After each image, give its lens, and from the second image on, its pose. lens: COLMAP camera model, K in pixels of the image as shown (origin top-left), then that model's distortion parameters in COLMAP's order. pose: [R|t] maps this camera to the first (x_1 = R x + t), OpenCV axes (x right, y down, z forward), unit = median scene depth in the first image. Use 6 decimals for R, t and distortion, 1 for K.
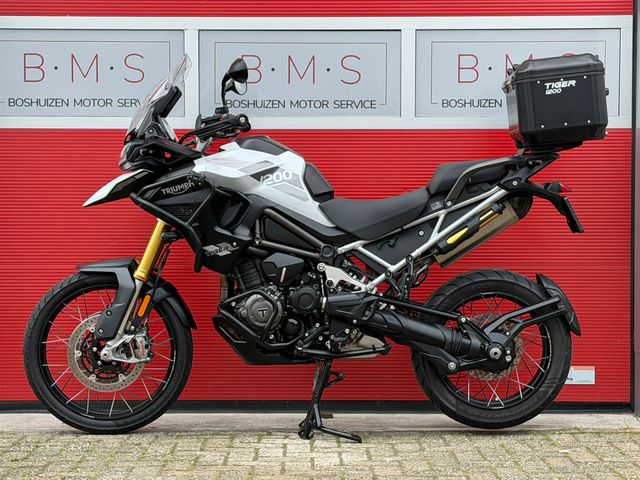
lens RADIAL K [[1415.5, 0, 318.1], [0, 1415.5, 247.6], [0, 0, 1]] dist [0.096919, 0.701496]
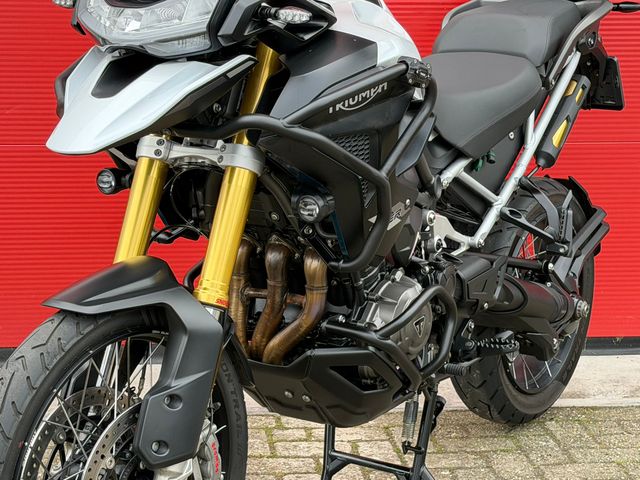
lens RADIAL K [[1418.6, 0, 304.1], [0, 1418.6, 241.8], [0, 0, 1]] dist [0.130281, 0.446963]
pose [[0.560968, -0.165653, 0.811095, -0.464636], [0.029240, 0.983128, 0.180565, -0.076242], [-0.827321, -0.077575, 0.556347, 0.742267]]
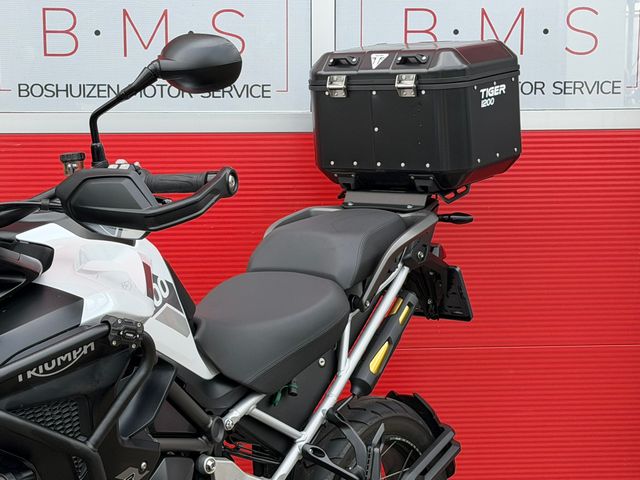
lens RADIAL K [[1420.8, 0, 320.0], [0, 1420.8, 240.0], [0, 0, 1]] dist [0.146473, 0.129727]
pose [[0.574021, -0.095407, 0.813263, -0.369397], [0.041417, 0.995301, 0.087529, -0.105116], [-0.817792, -0.016561, 0.575275, 0.690183]]
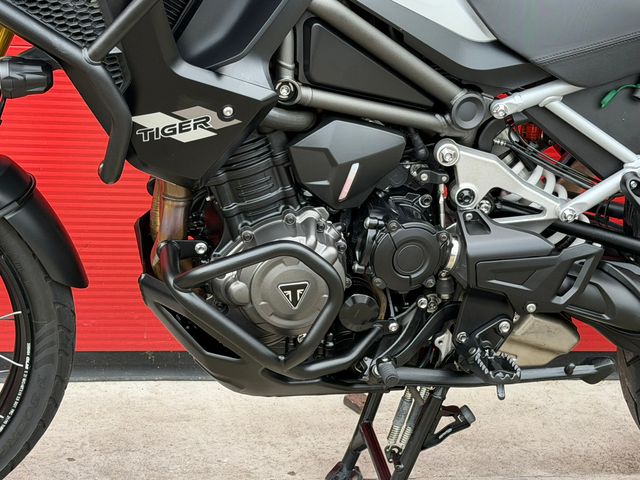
lens RADIAL K [[1415.5, 0, 318.1], [0, 1415.5, 247.6], [0, 0, 1]] dist [0.096919, 0.701496]
pose [[0.984300, 0.005714, 0.176410, -0.094515], [-0.064507, 0.941980, 0.329412, -0.081349], [-0.164292, -0.335620, 0.927560, 0.663712]]
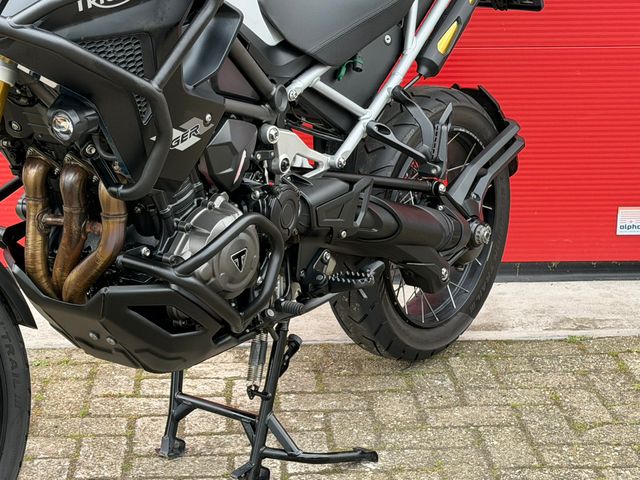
lens RADIAL K [[1420.8, 0, 320.0], [0, 1420.8, 240.0], [0, 0, 1]] dist [0.146473, 0.129727]
pose [[0.595192, -0.214343, 0.774470, -0.362396], [0.031809, 0.969299, 0.243819, -0.067031], [-0.802954, -0.120484, 0.583737, 0.710559]]
